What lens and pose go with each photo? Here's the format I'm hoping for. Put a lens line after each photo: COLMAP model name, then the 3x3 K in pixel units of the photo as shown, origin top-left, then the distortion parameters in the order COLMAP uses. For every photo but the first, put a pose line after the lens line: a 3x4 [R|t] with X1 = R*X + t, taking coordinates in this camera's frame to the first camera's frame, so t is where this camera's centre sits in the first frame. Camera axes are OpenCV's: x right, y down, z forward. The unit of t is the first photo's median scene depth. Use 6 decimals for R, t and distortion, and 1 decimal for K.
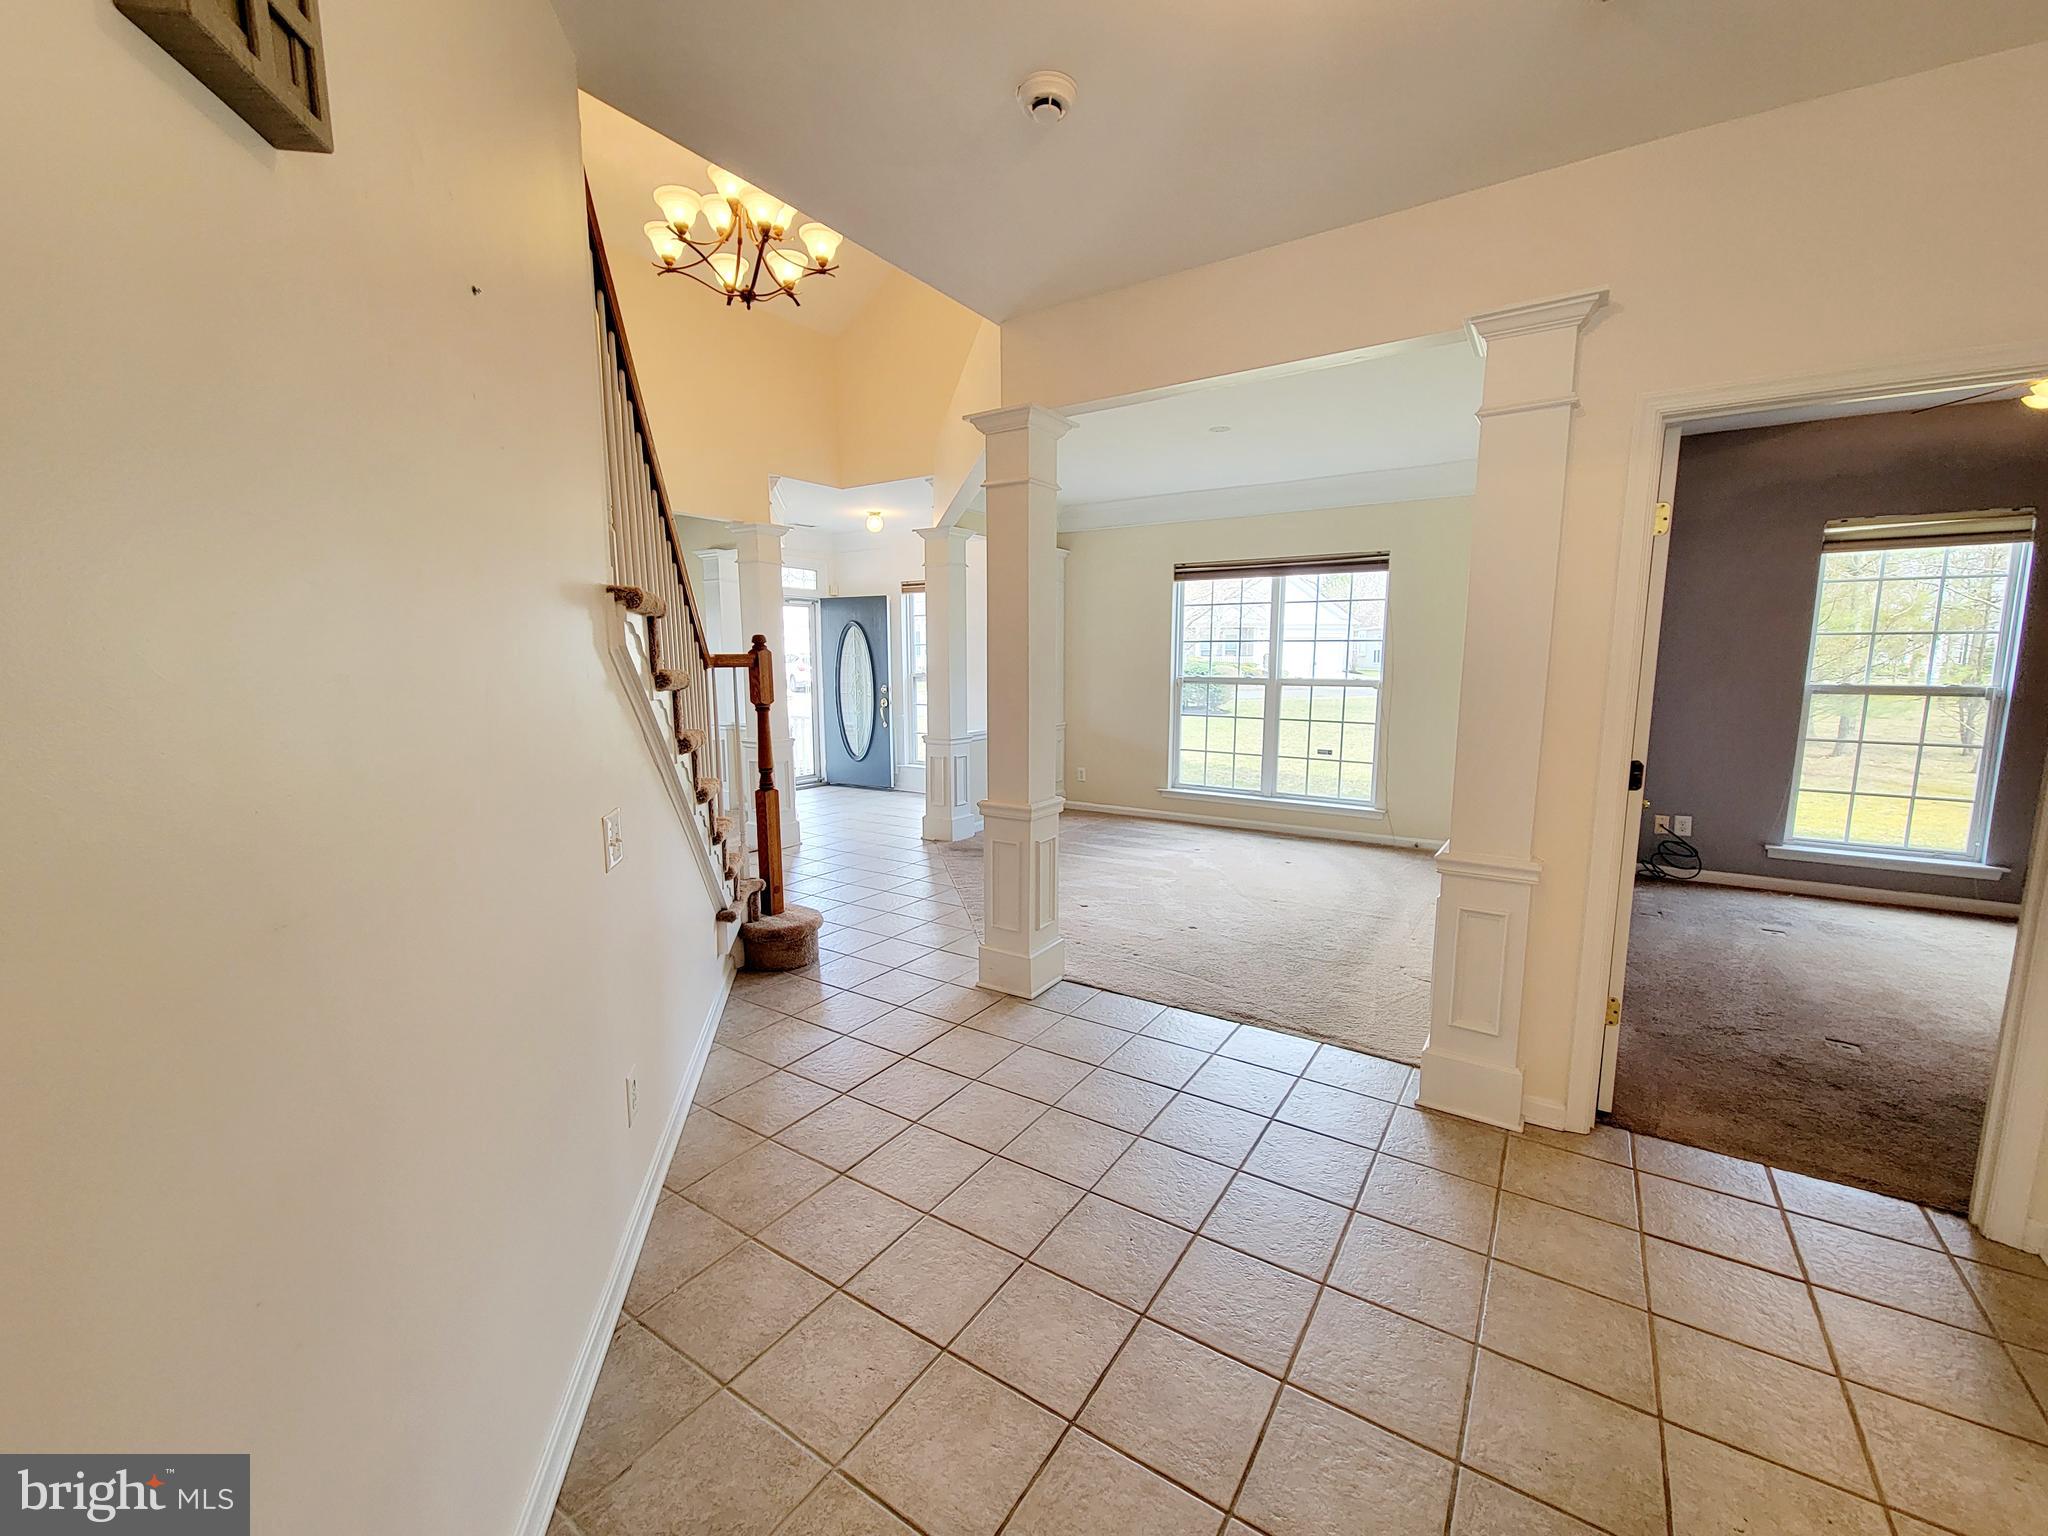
lens RADIAL K [[839.4, 0, 1030.1], [0, 839.4, 771.9], [0, 0, 1]] dist [0.004053, -0.001822]
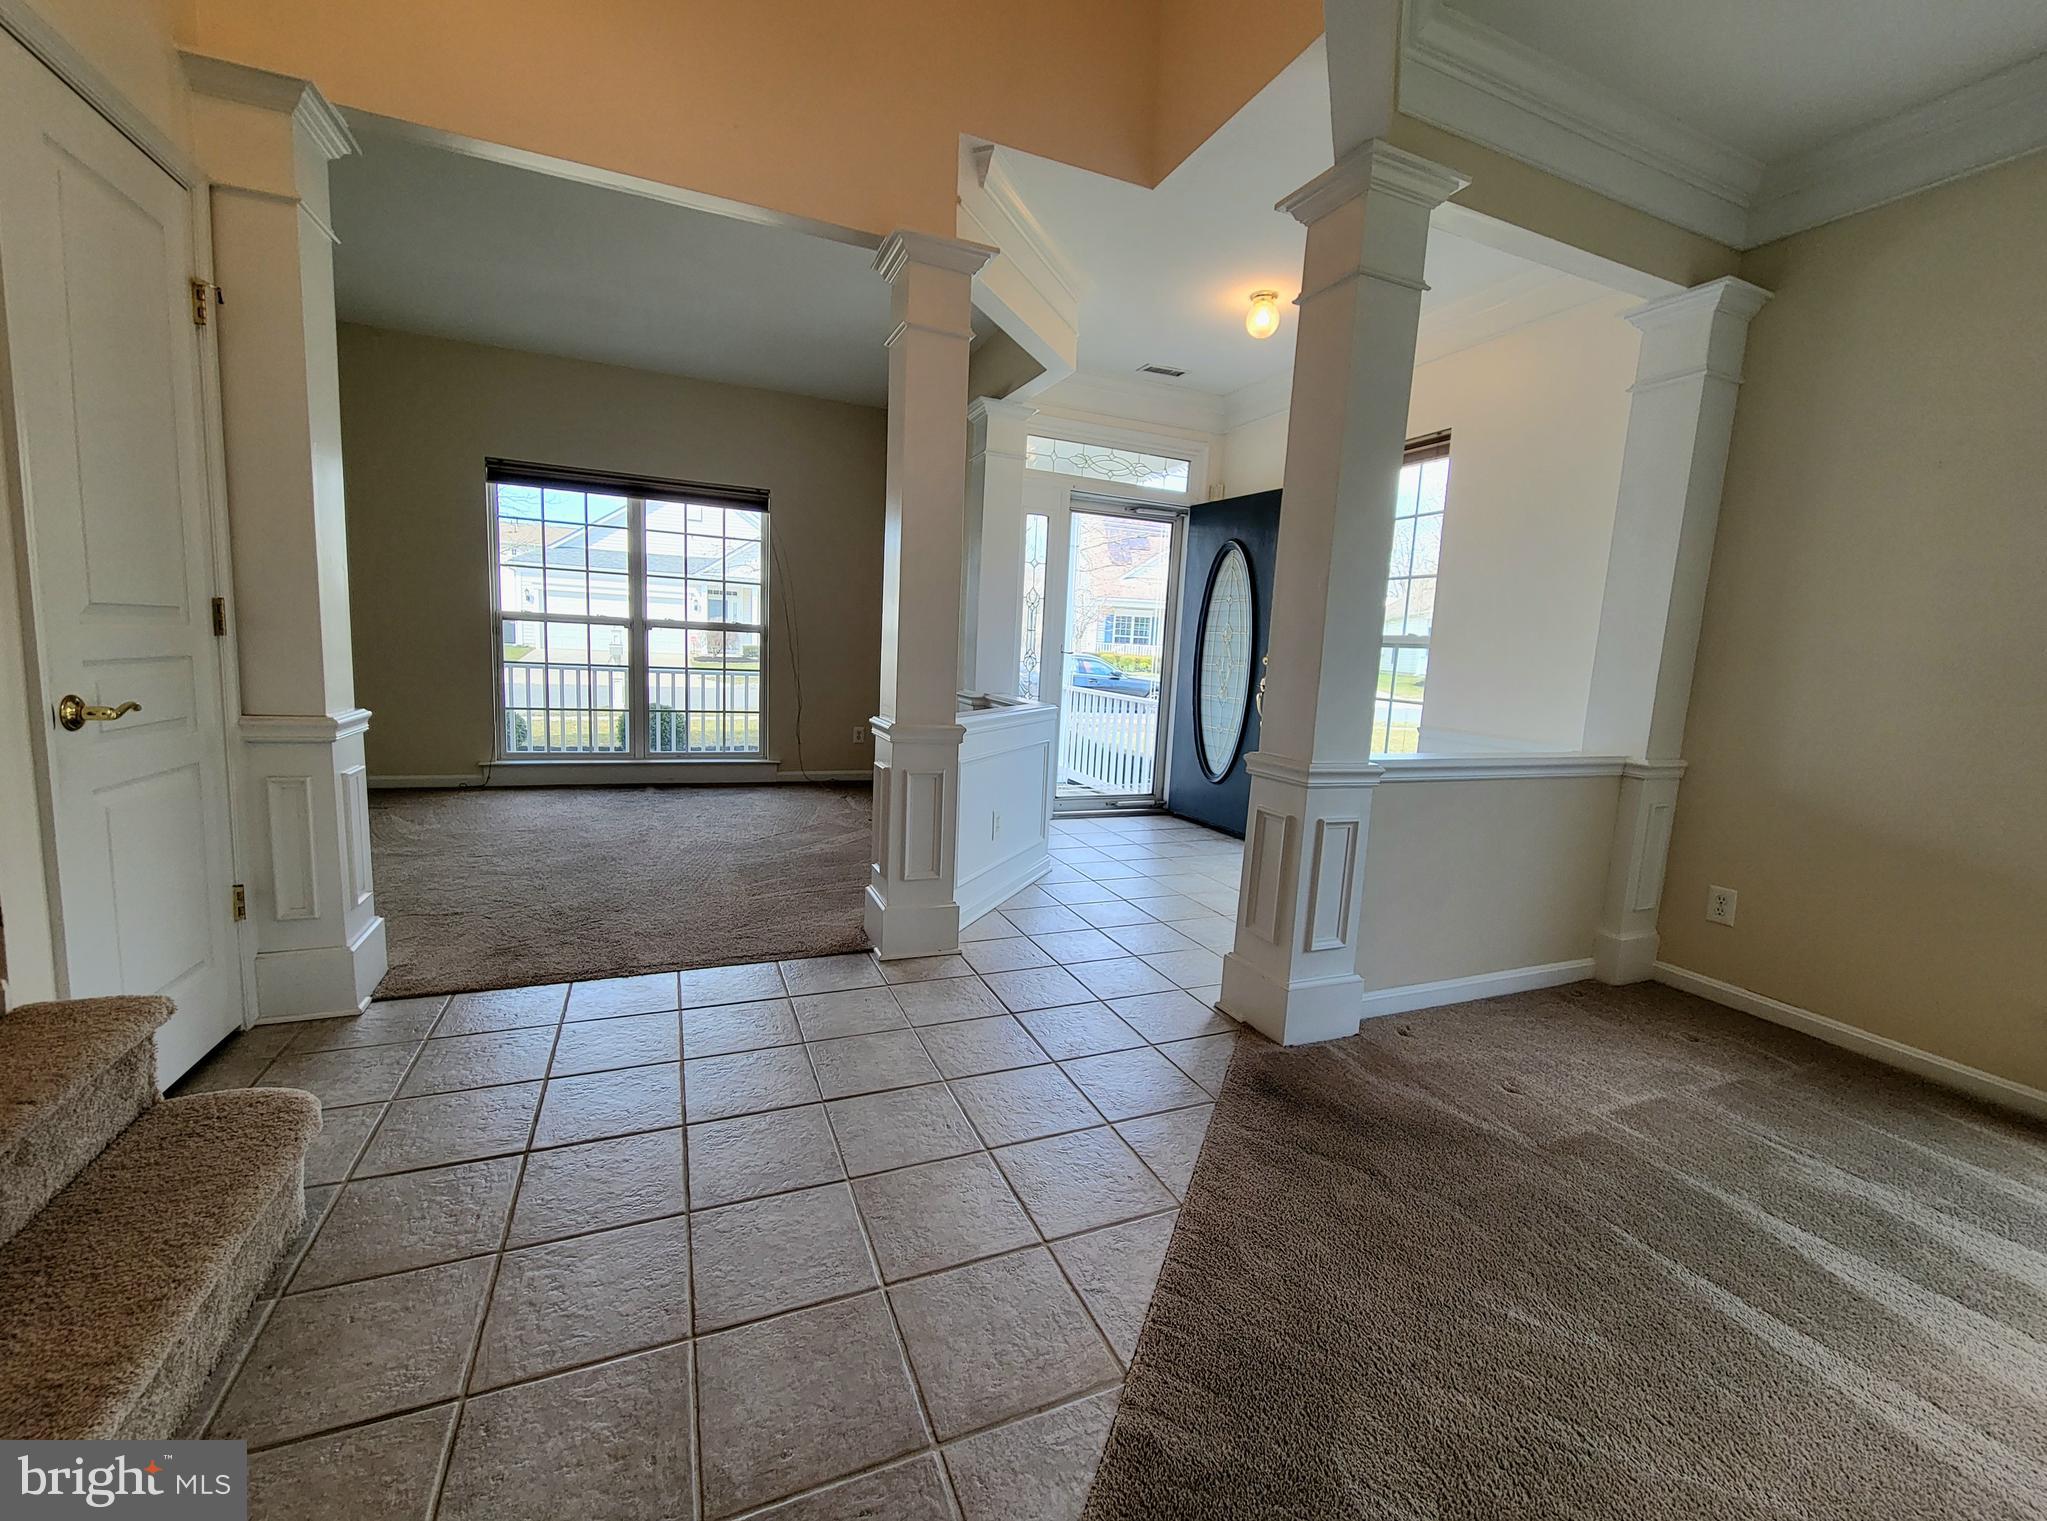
lens RADIAL K [[839.0, 0, 1026.0], [0, 839.0, 752.0], [0, 0, 1]] dist [0.004053, -0.001822]
pose [[0.830342, 0.115399, -0.545174, -0.000165], [-0.127716, 0.991691, 0.015394, -0.034292], [0.542421, 0.056845, 0.838181, 0.577374]]
